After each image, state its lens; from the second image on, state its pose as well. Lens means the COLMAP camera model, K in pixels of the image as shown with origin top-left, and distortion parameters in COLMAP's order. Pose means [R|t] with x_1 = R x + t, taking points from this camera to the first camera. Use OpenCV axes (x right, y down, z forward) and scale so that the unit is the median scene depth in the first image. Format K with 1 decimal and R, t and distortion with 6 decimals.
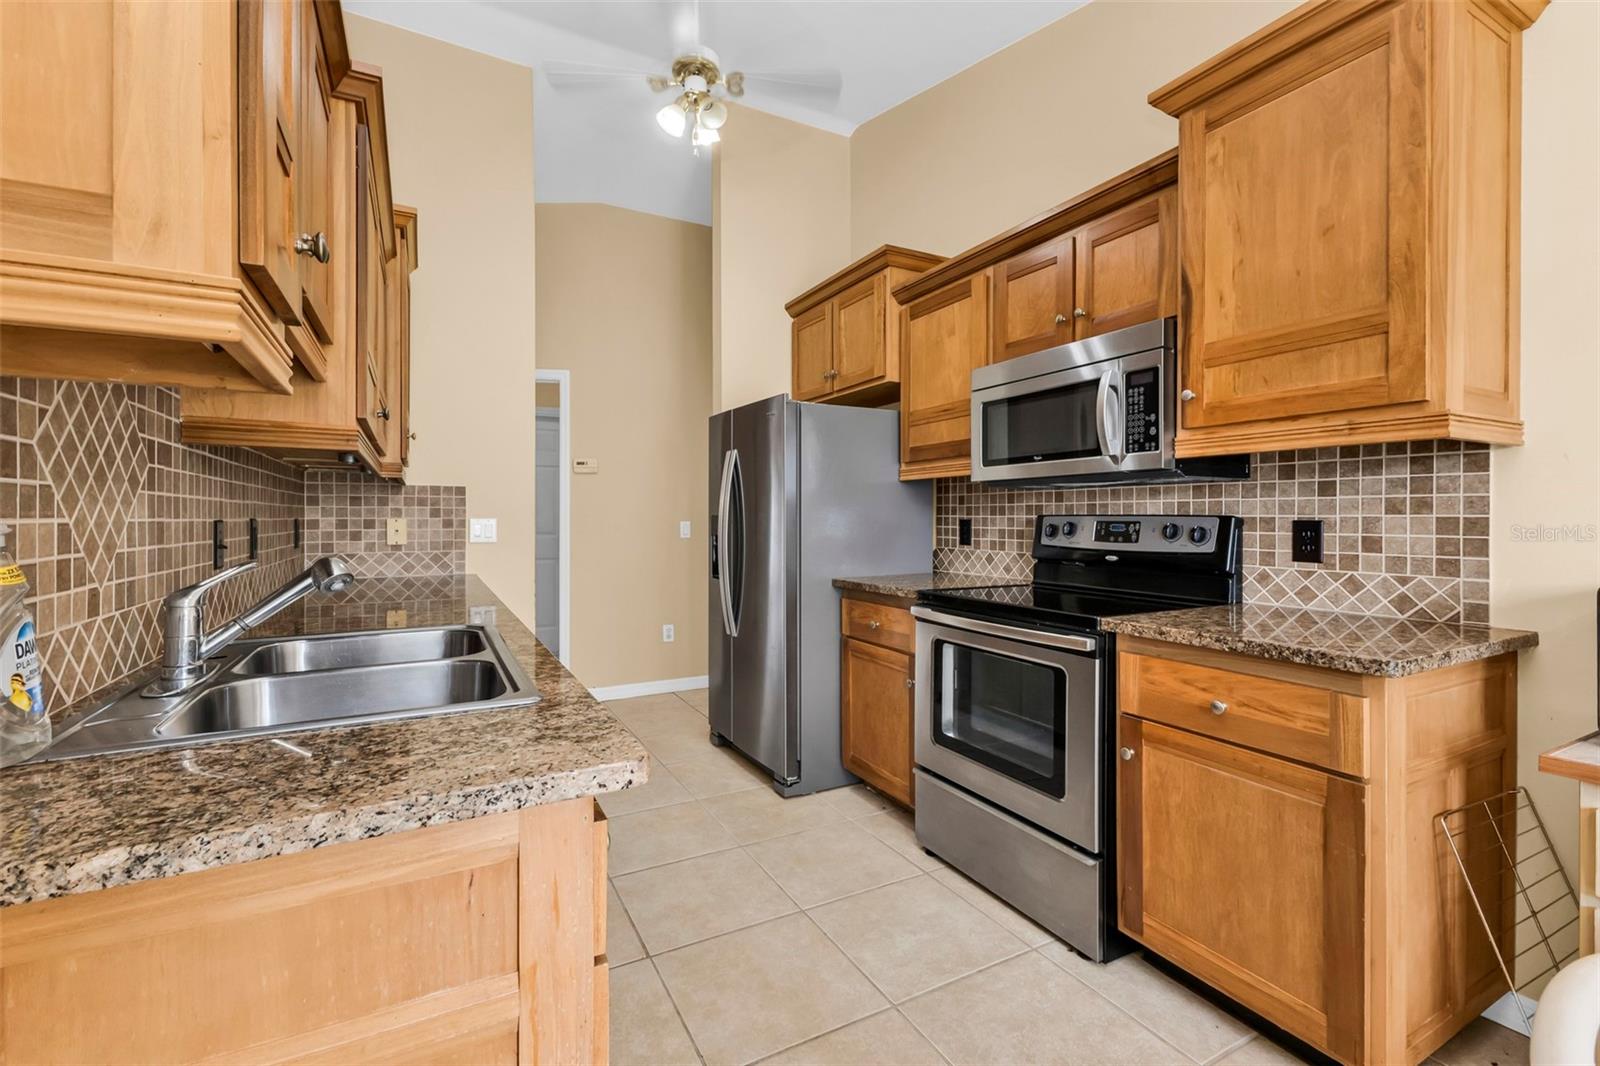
lens RADIAL K [[706.2, 0, 802.0], [0, 706.2, 521.8], [0, 0, 1]] dist [0.007924, -0.002979]
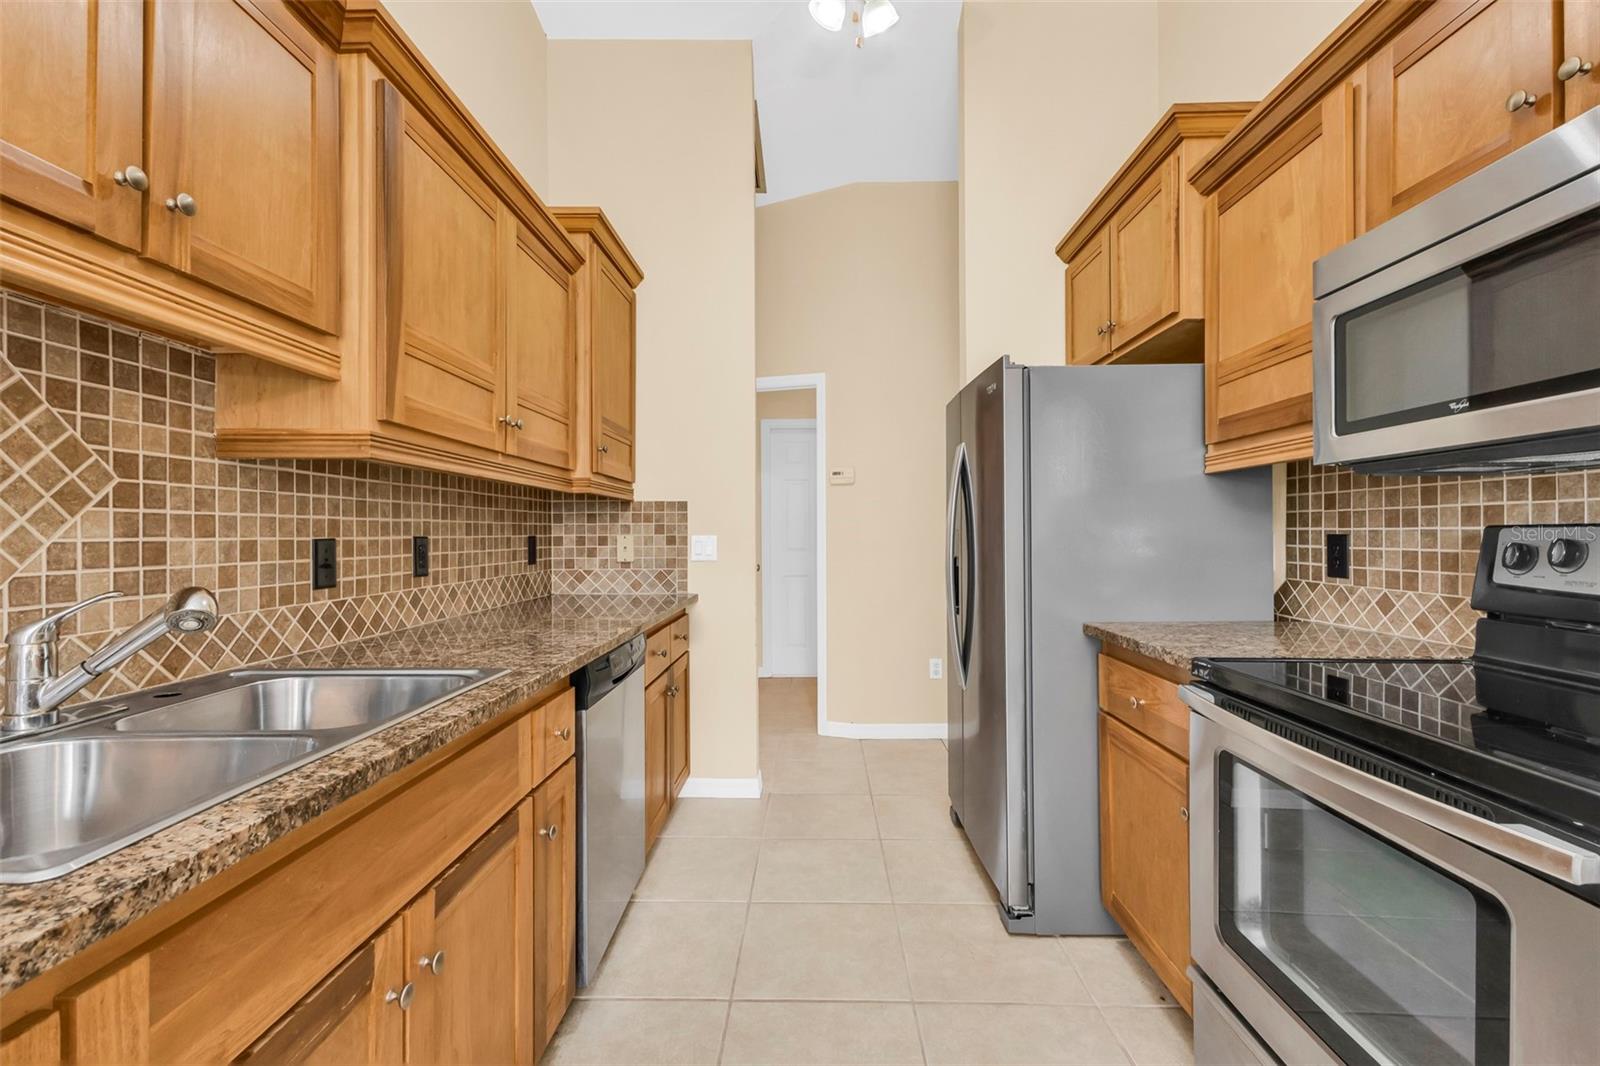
lens RADIAL K [[706.2, 0, 804.9], [0, 706.2, 532.6], [0, 0, 1]] dist [0.007924, -0.002979]
pose [[0.874434, -0.004792, -0.485120, 0.132353], [0.001936, 0.999978, -0.006388, -0.001733], [0.485140, 0.004647, 0.874424, 0.271956]]
